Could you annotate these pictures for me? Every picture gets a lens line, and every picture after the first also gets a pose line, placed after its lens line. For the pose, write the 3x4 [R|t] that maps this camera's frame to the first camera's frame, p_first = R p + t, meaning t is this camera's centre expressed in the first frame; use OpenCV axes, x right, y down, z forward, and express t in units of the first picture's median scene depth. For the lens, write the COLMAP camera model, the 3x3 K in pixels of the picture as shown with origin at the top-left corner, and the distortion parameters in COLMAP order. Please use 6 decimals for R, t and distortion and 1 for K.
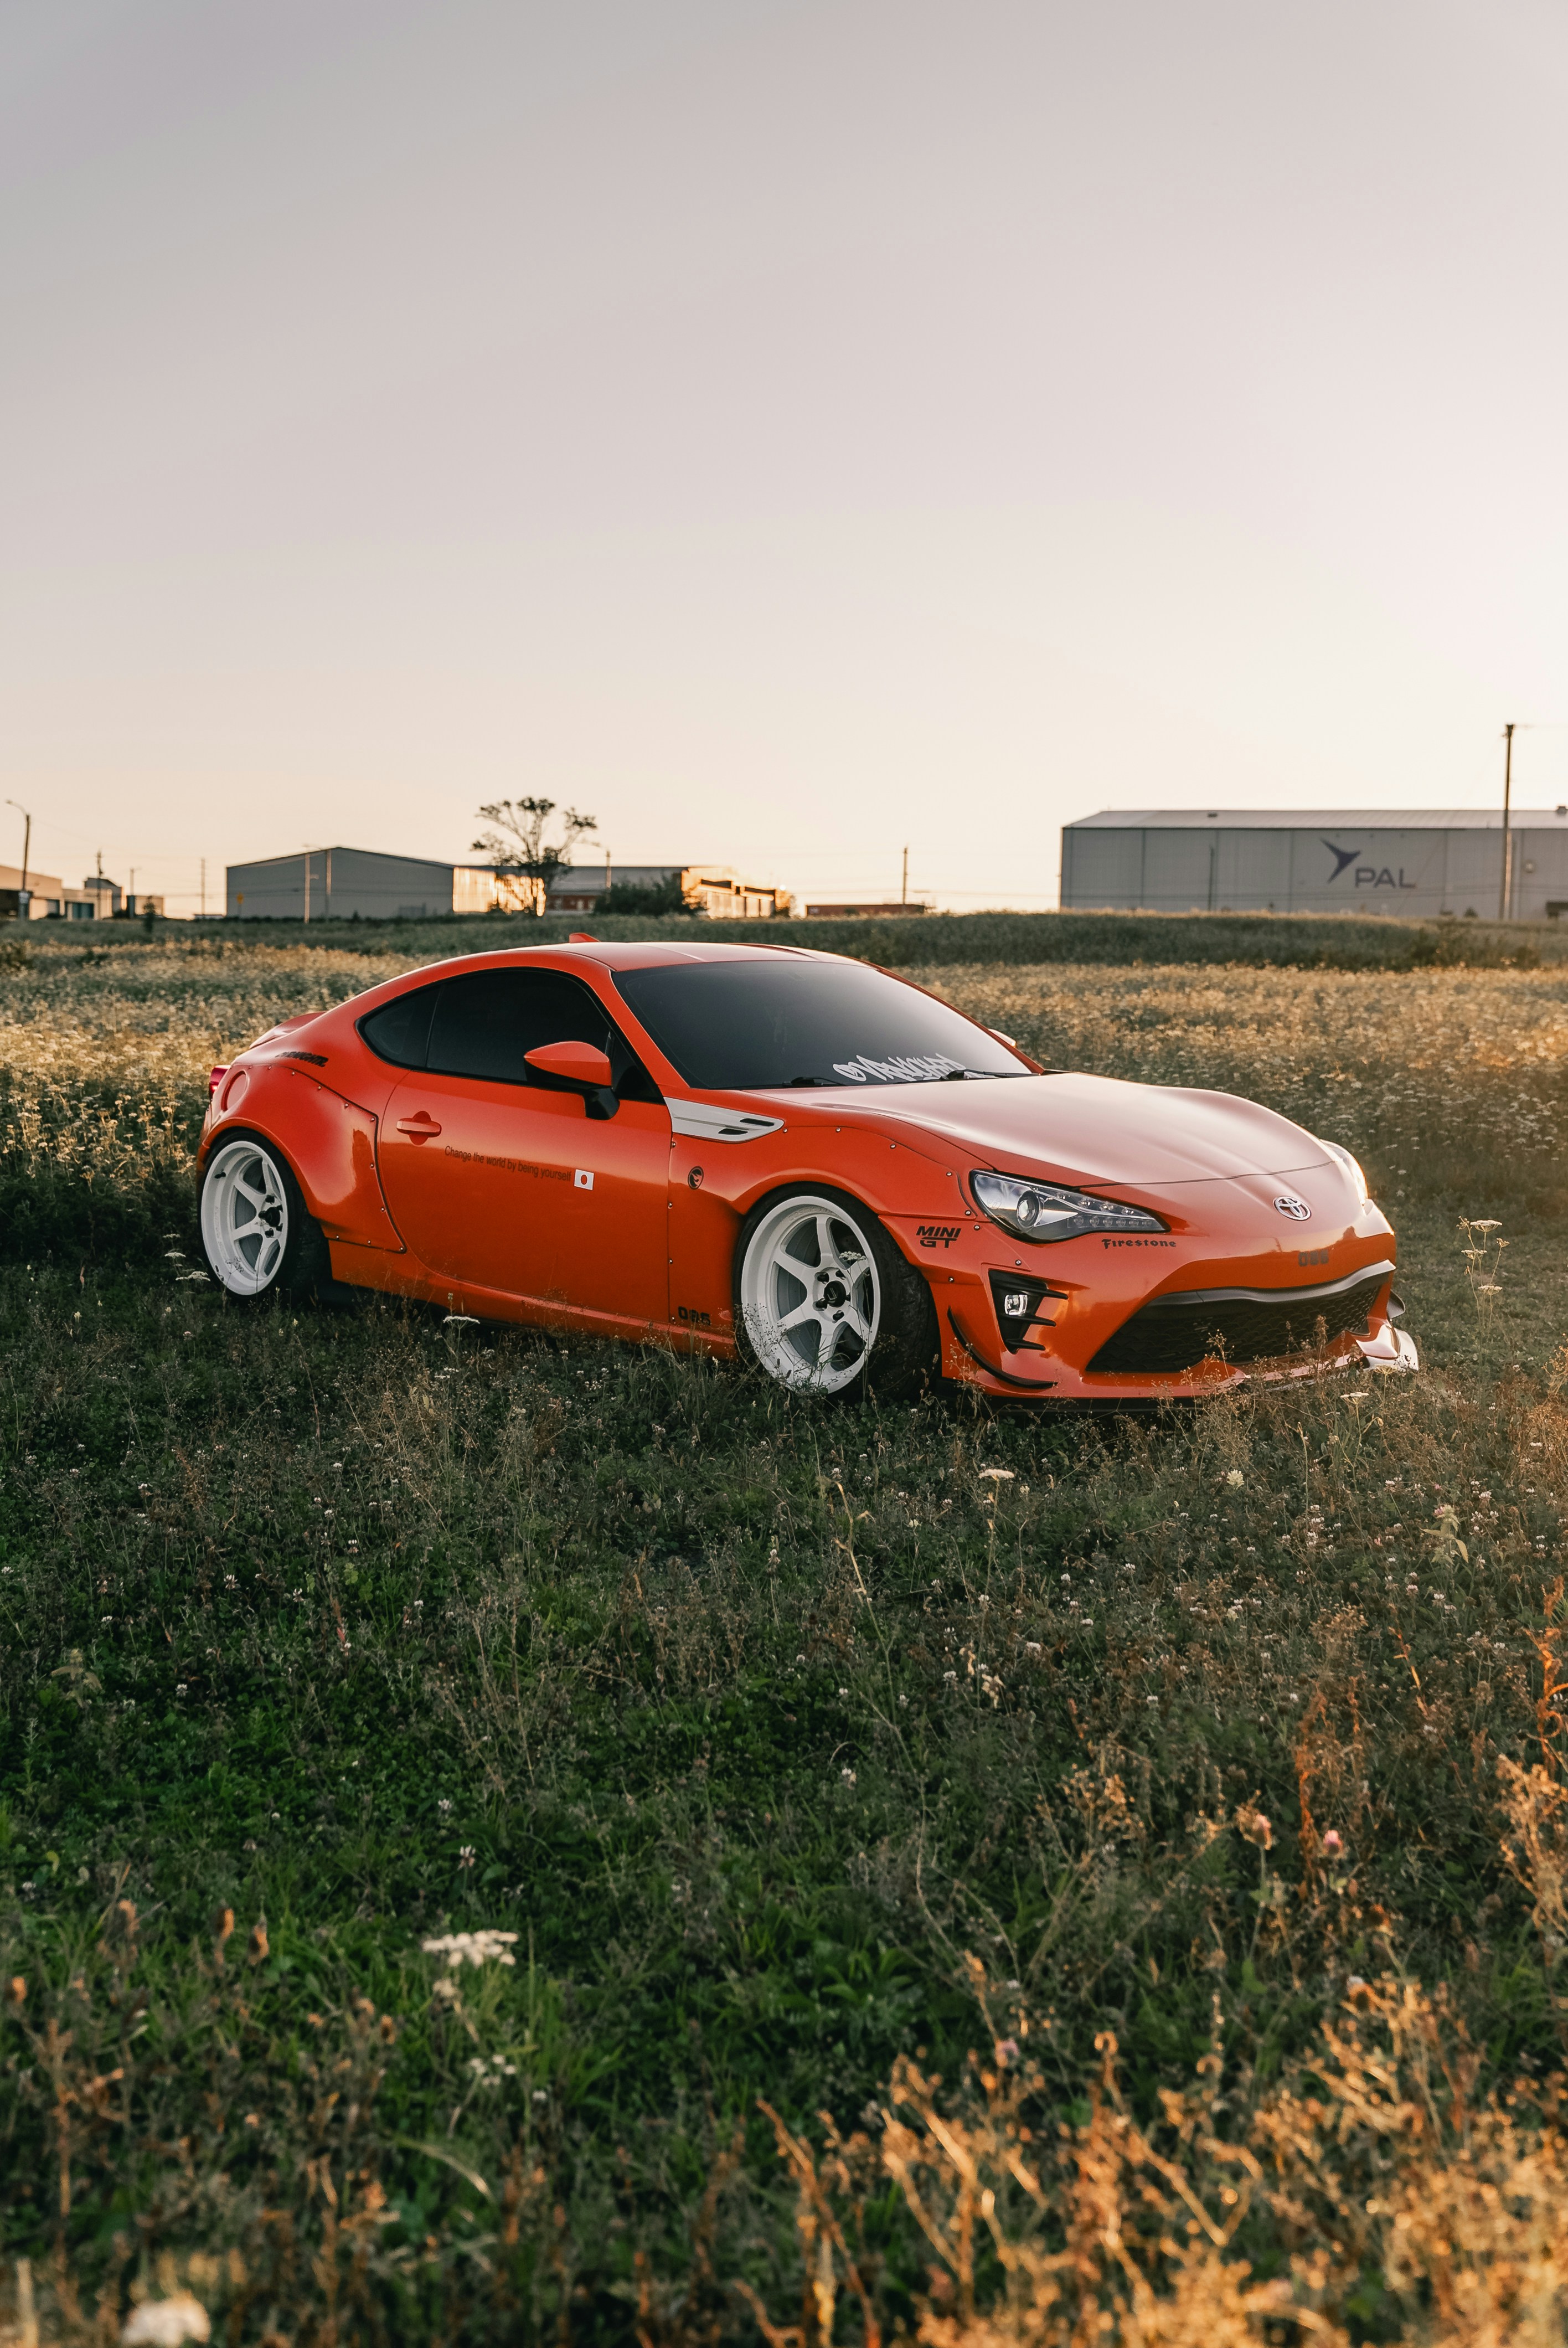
lens RADIAL K [[2453.5, 0, 790.0], [0, 2453.5, 1134.0], [0, 0, 1]] dist [-0.006346, -0.007865]
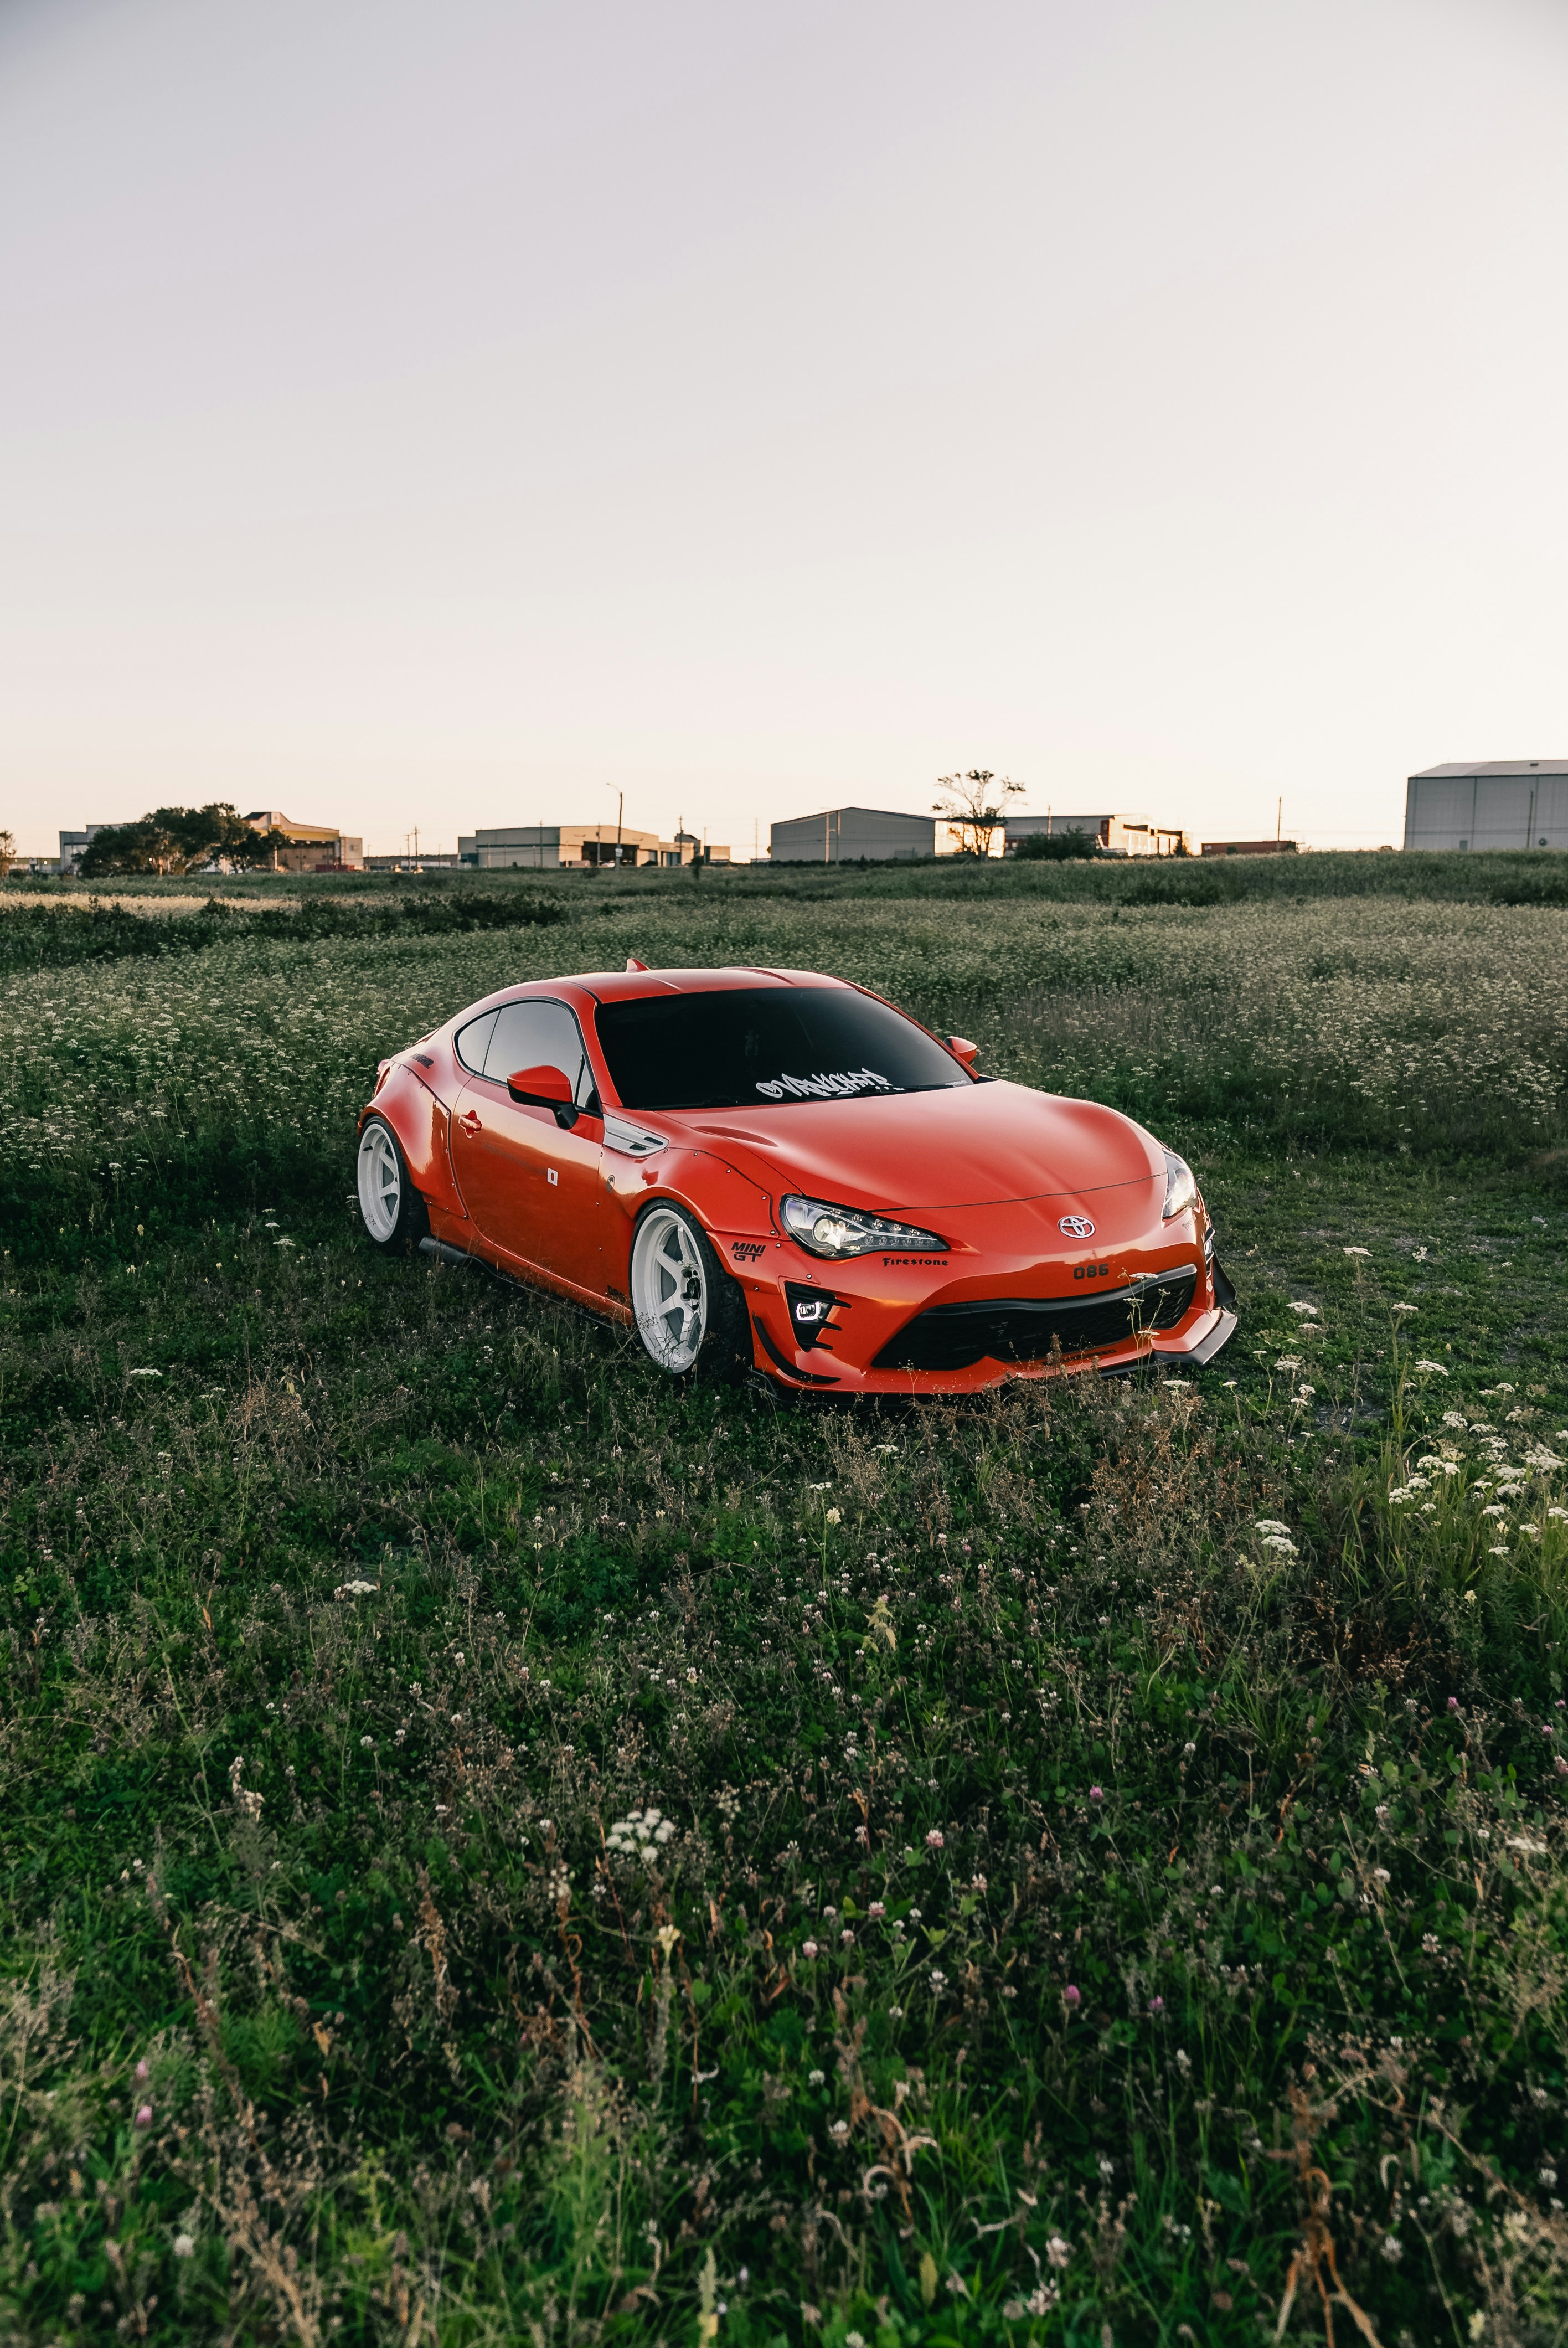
lens RADIAL K [[1802.6, 0, 784.0], [0, 1802.6, 1174.0], [0, 0, 1]] dist [0.005398, 0.000024]
pose [[0.975090, 0.018658, -0.221025, 0.208418], [0.000597, 0.996232, 0.086728, -0.055436], [0.221810, -0.084699, 0.971404, 0.120799]]
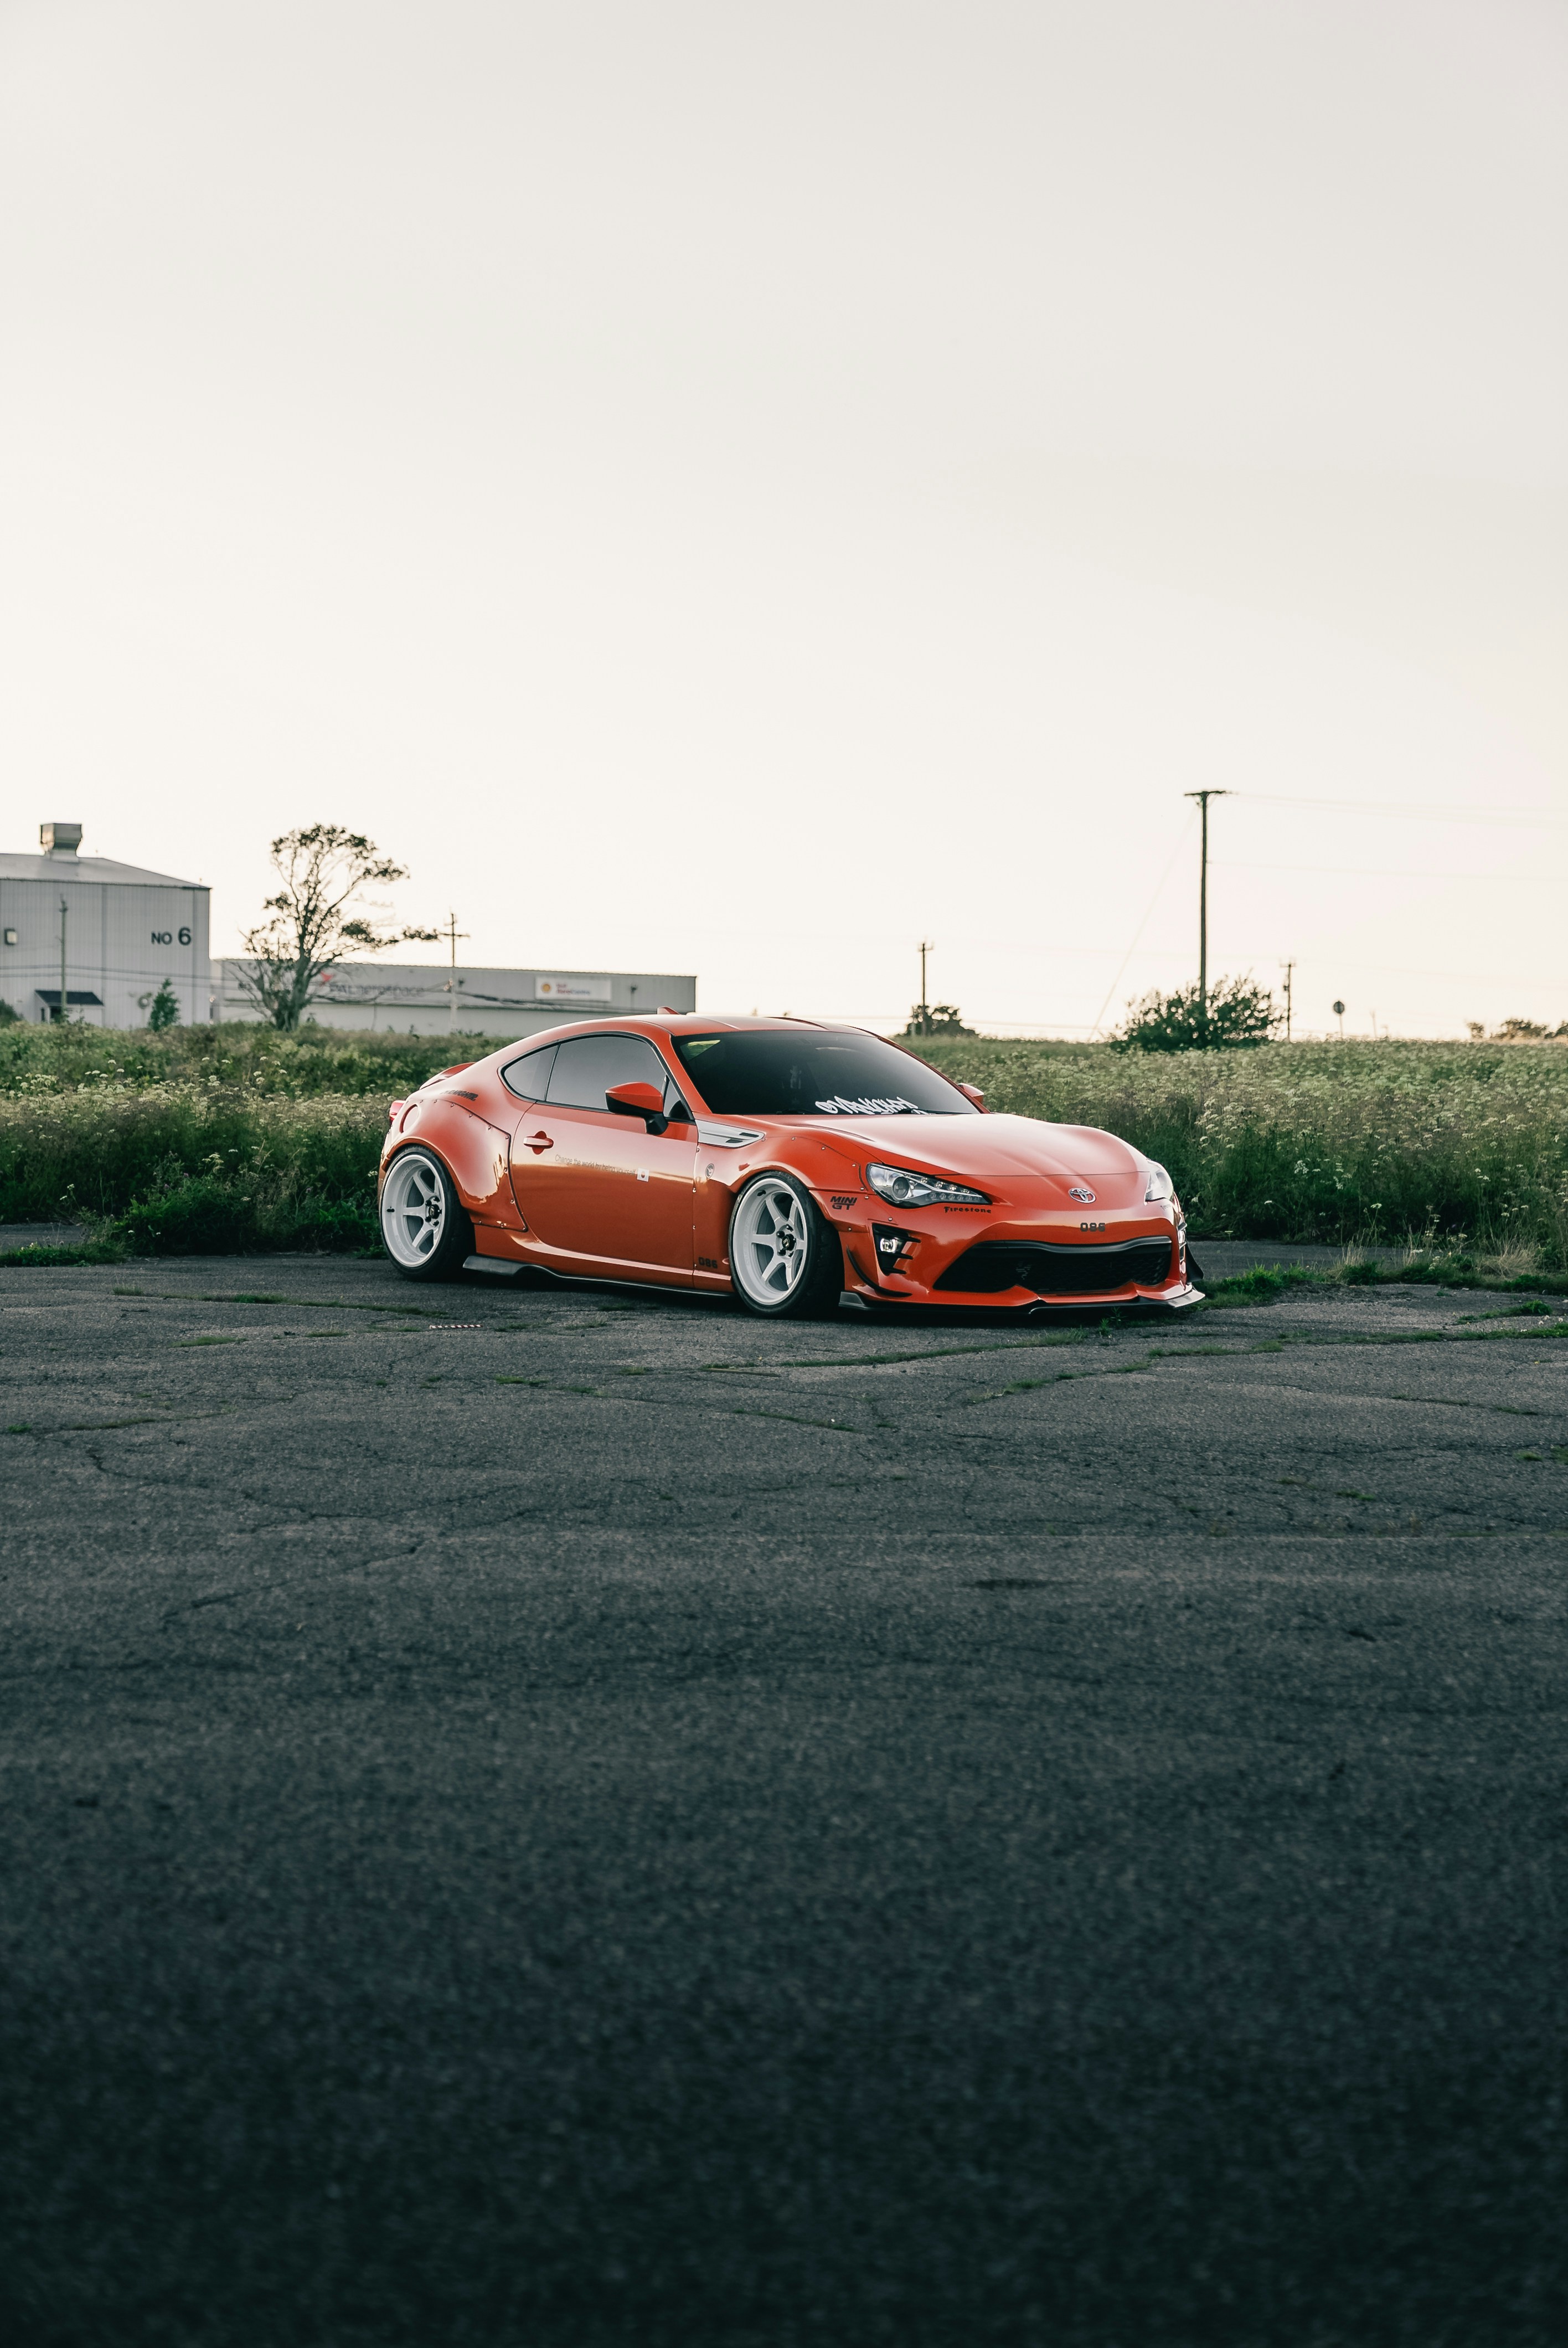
lens RADIAL K [[3991.9, 0, 784.0], [0, 3991.9, 1174.0], [0, 0, 1]] dist [0.013202, -0.001666]
pose [[0.993186, 0.022048, -0.114437, 0.248116], [-0.025746, 0.999190, -0.030940, 0.081158], [0.113662, 0.033675, 0.992949, -1.244206]]
